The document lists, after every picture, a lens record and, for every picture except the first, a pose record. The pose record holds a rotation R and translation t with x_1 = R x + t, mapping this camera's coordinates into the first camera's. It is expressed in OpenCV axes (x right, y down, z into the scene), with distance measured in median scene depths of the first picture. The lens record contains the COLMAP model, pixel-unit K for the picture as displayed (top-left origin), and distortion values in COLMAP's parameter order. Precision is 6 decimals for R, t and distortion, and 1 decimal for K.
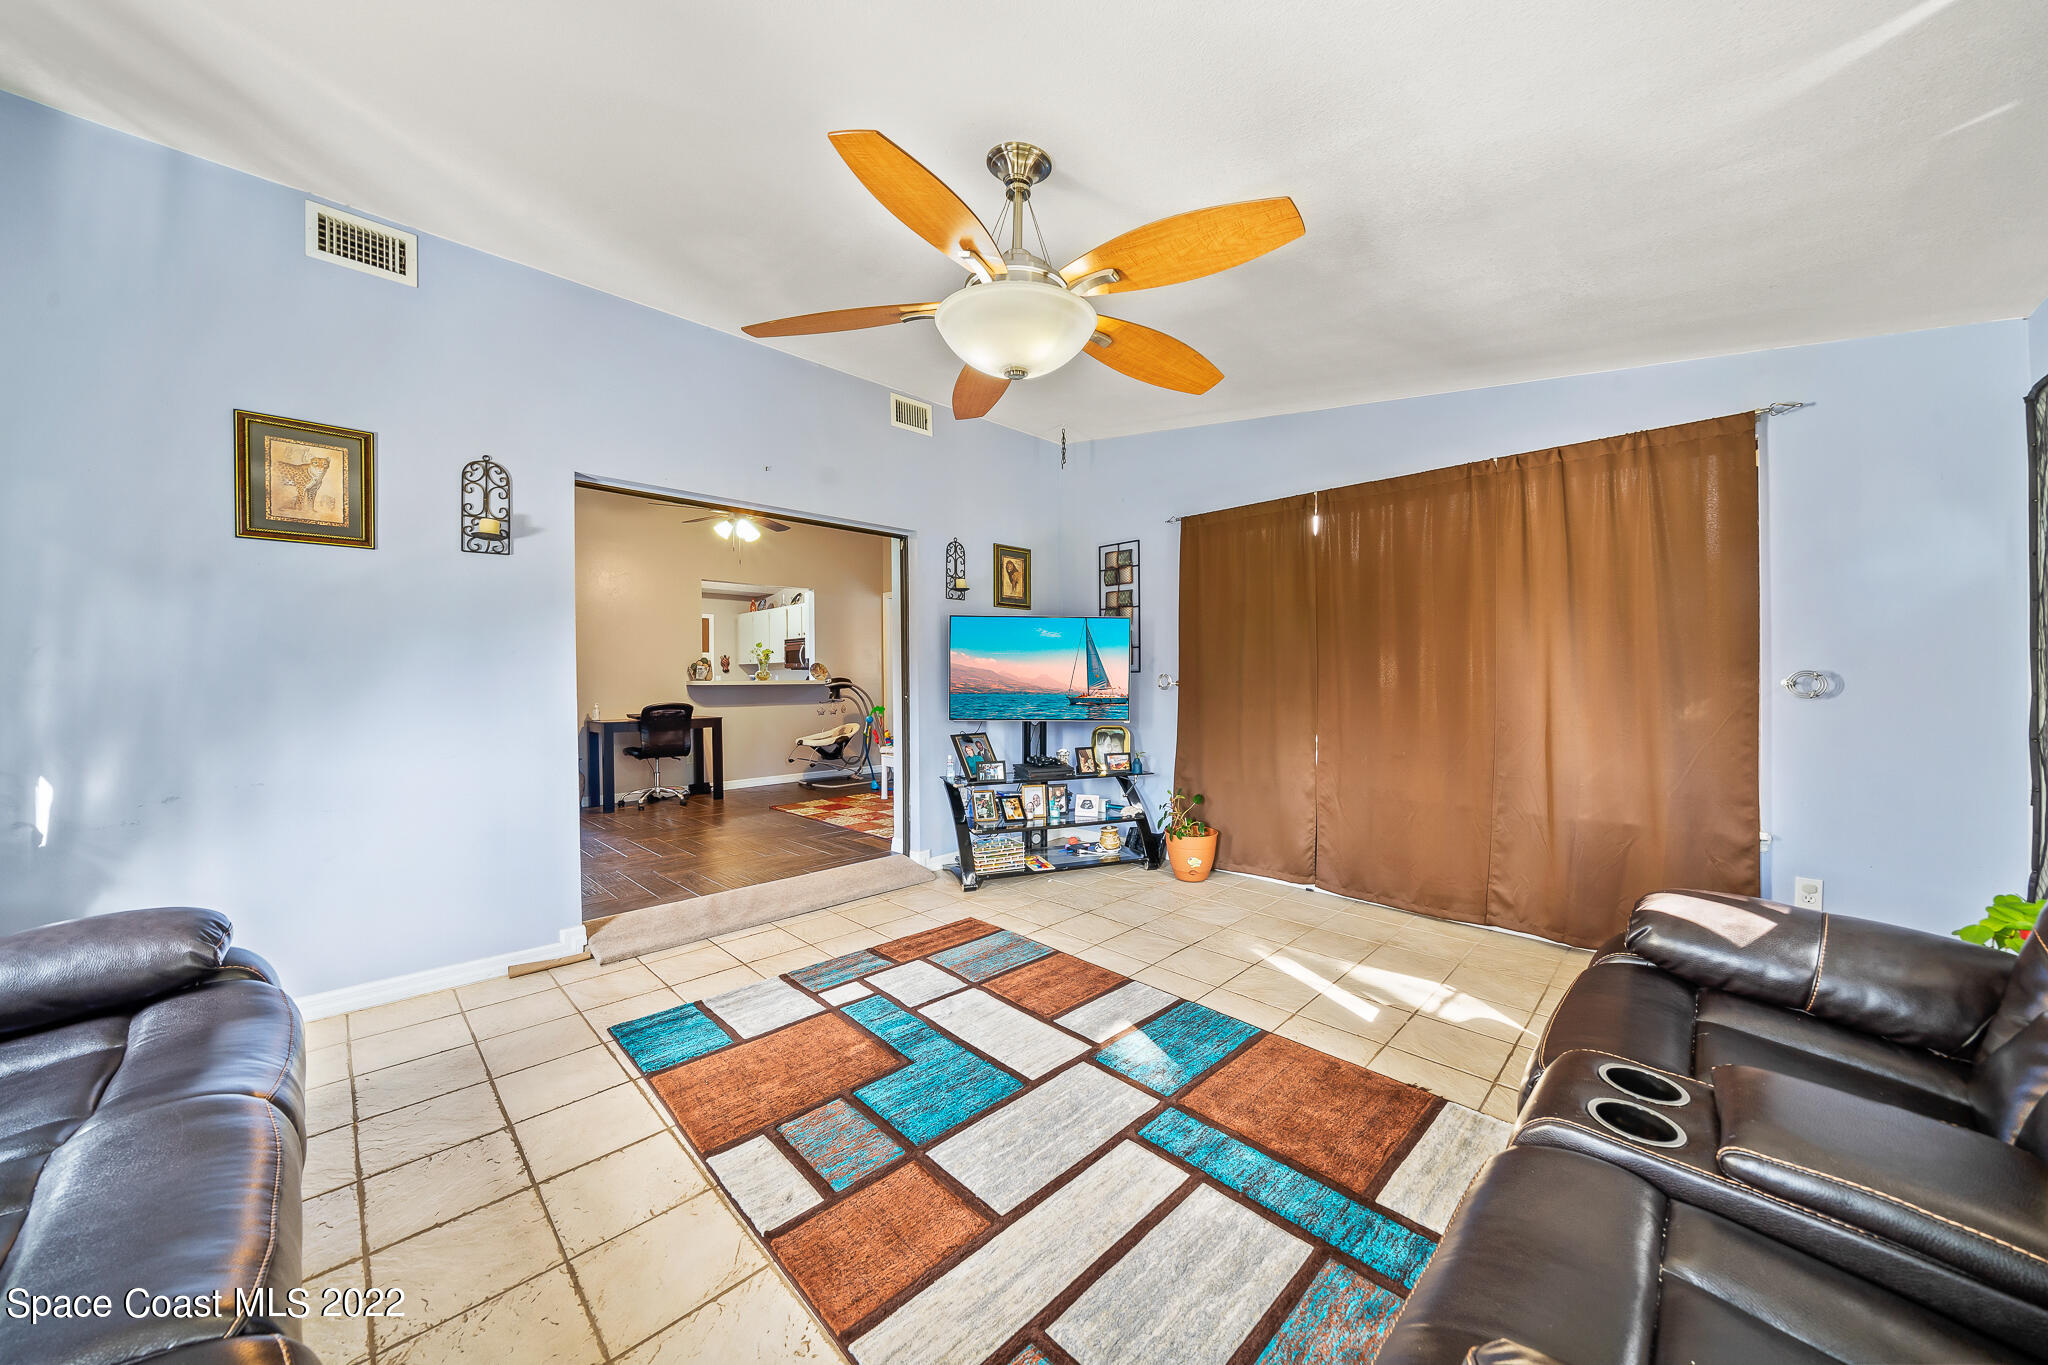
lens RADIAL K [[713.5, 0, 1021.0], [0, 713.5, 682.3], [0, 0, 1]] dist [-0.001430, -0.000146]
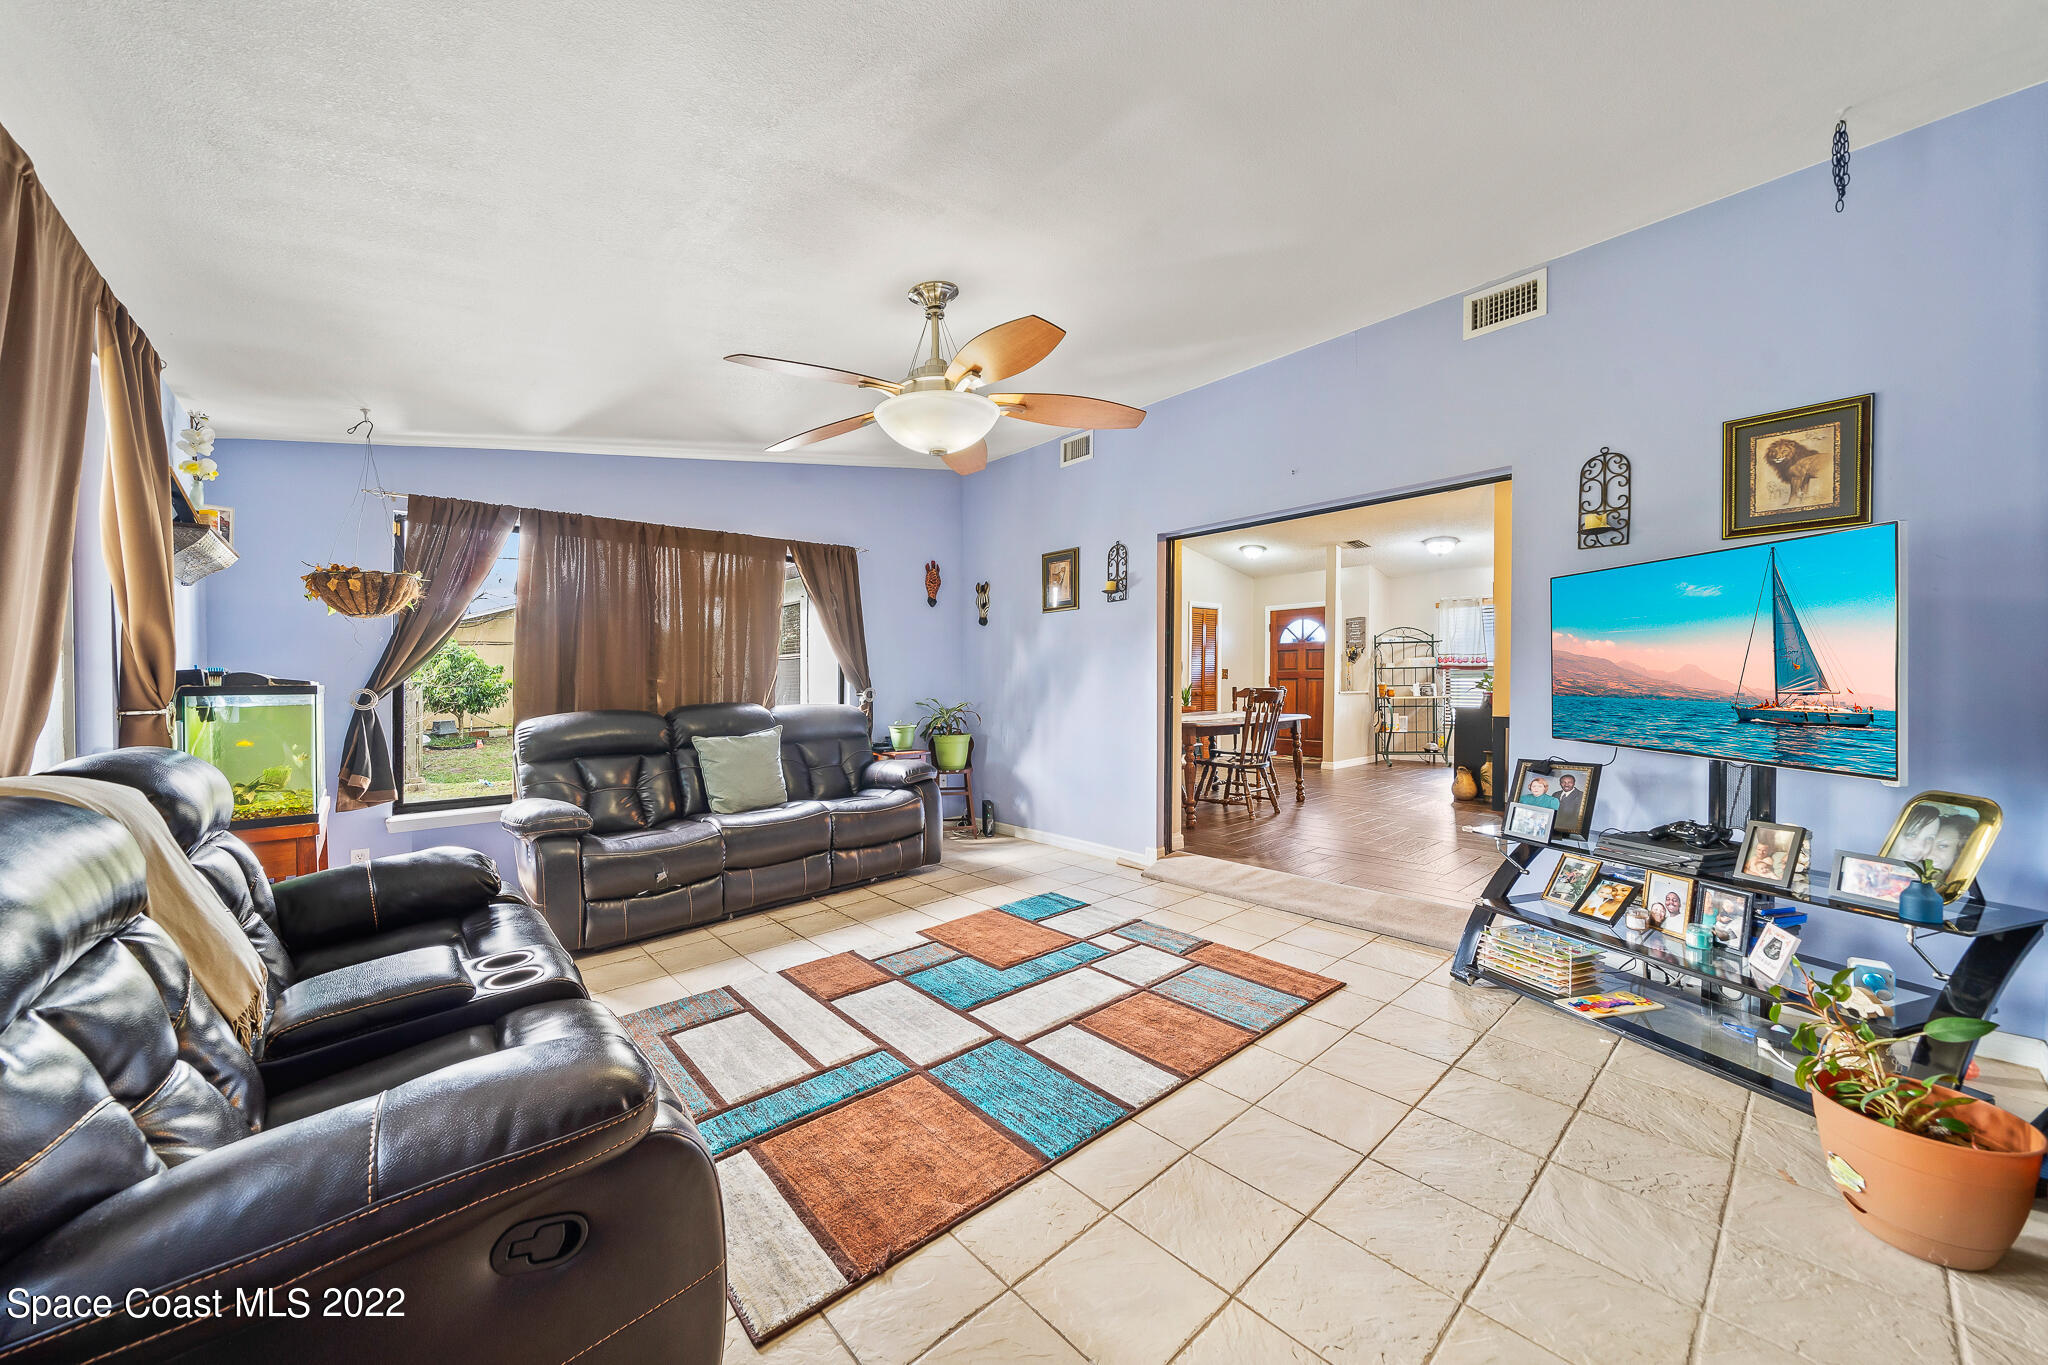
lens RADIAL K [[713.5, 0, 1021.0], [0, 713.5, 682.3], [0, 0, 1]] dist [-0.001430, -0.000146]
pose [[-0.043053, 0.004138, -0.999064, 0.779611], [-0.000527, 0.999991, 0.004165, -0.001208], [0.999073, 0.000705, -0.043050, 0.739397]]
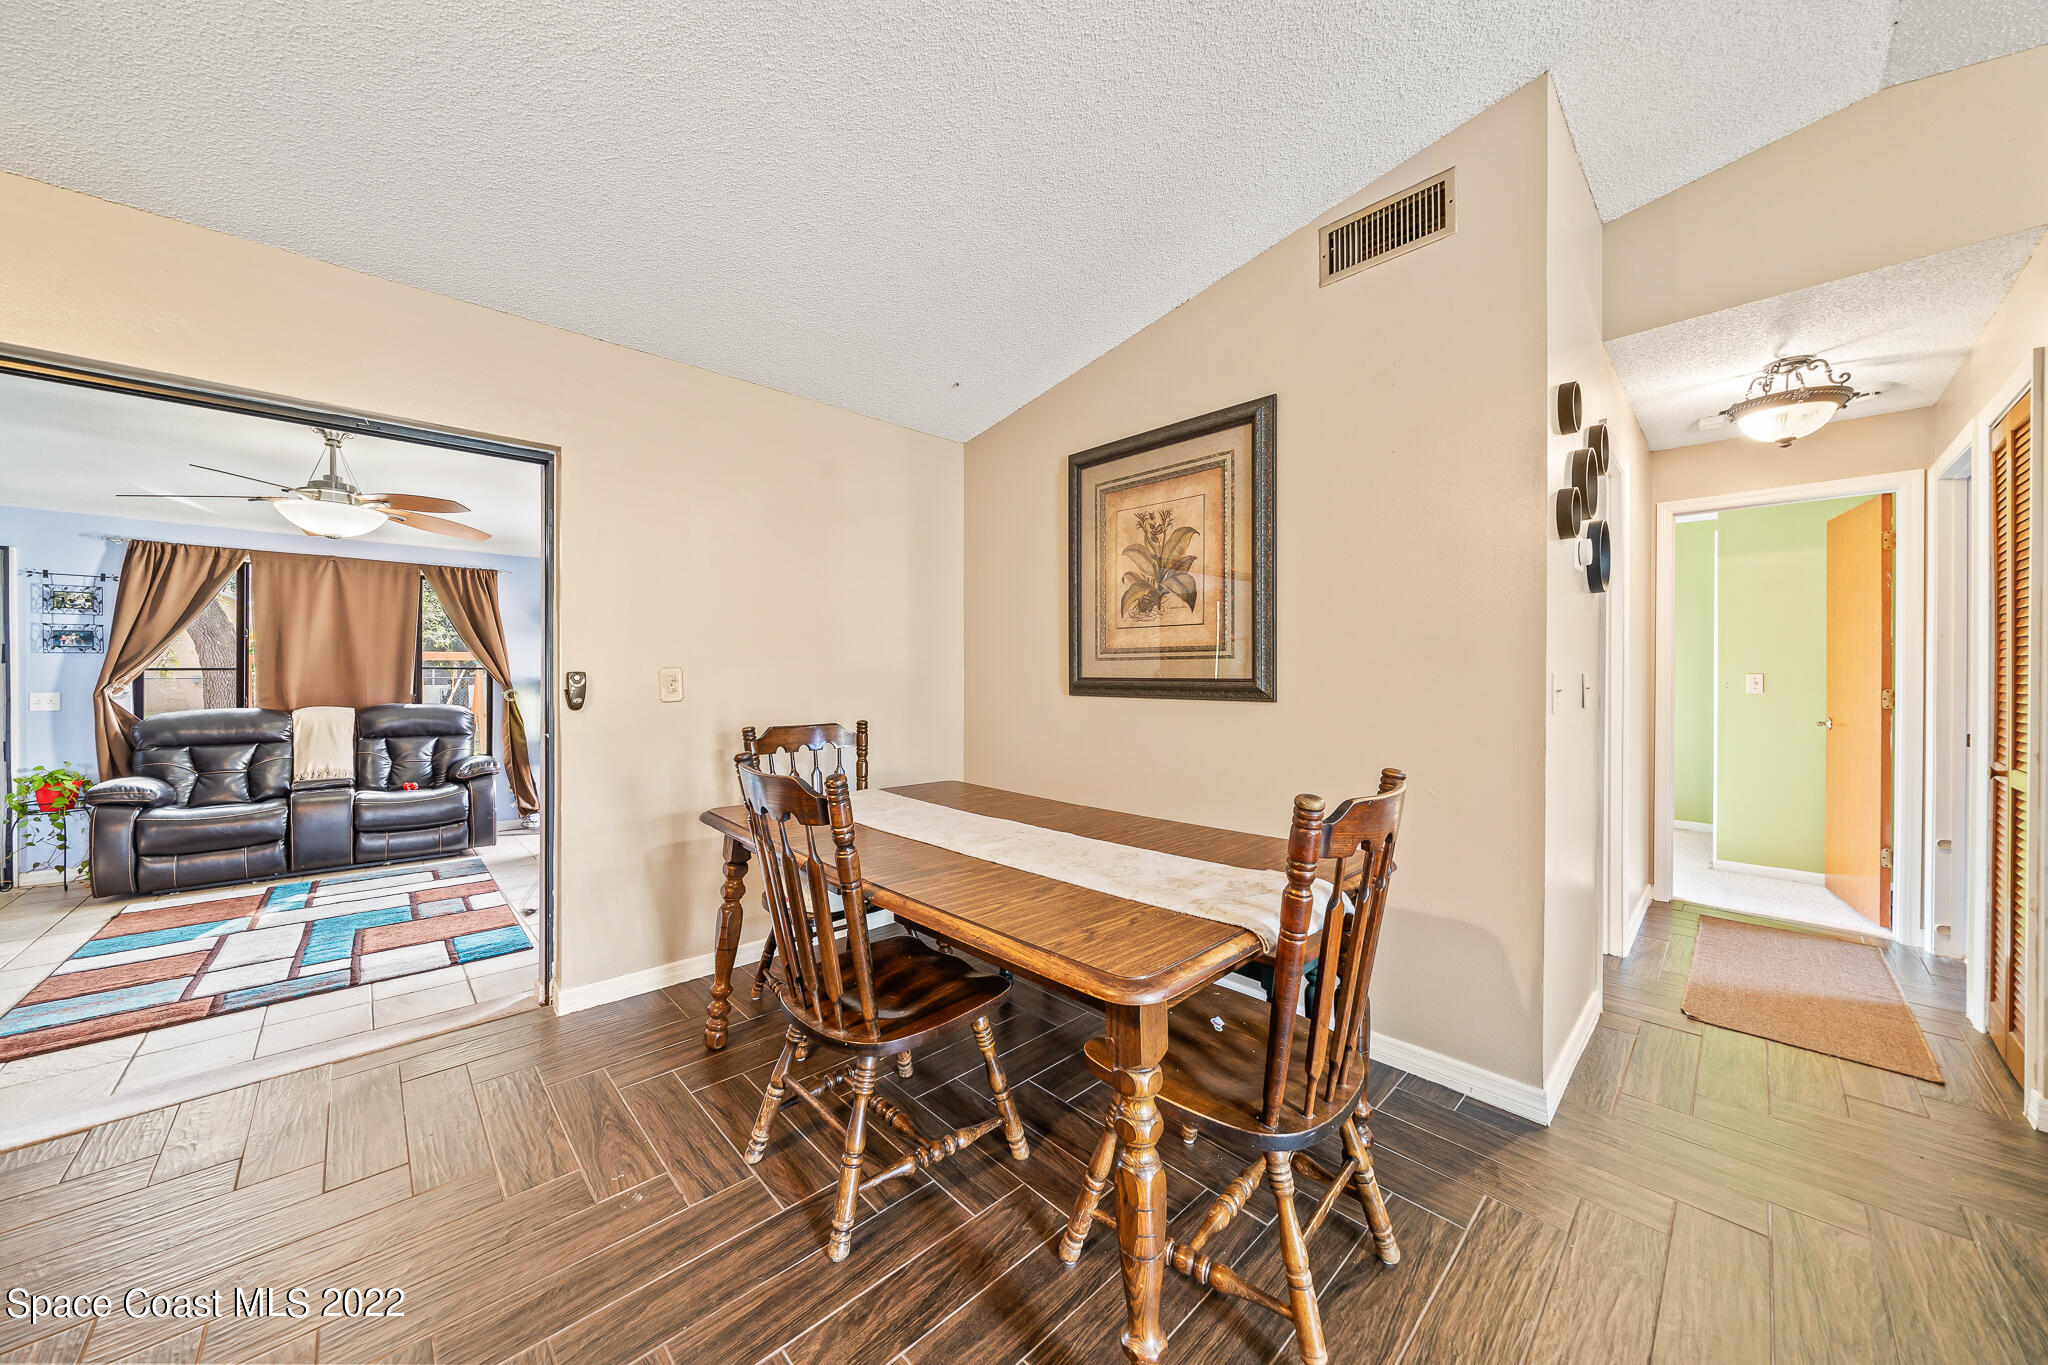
lens RADIAL K [[704.6, 0, 1017.8], [0, 704.6, 675.9], [0, 0, 1]] dist [-0.002122, -0.000087]
pose [[-0.999710, 0.003376, 0.023860, -1.162442], [0.003487, 0.999983, 0.004615, -0.036466], [-0.023844, 0.004697, -0.999705, 1.747954]]
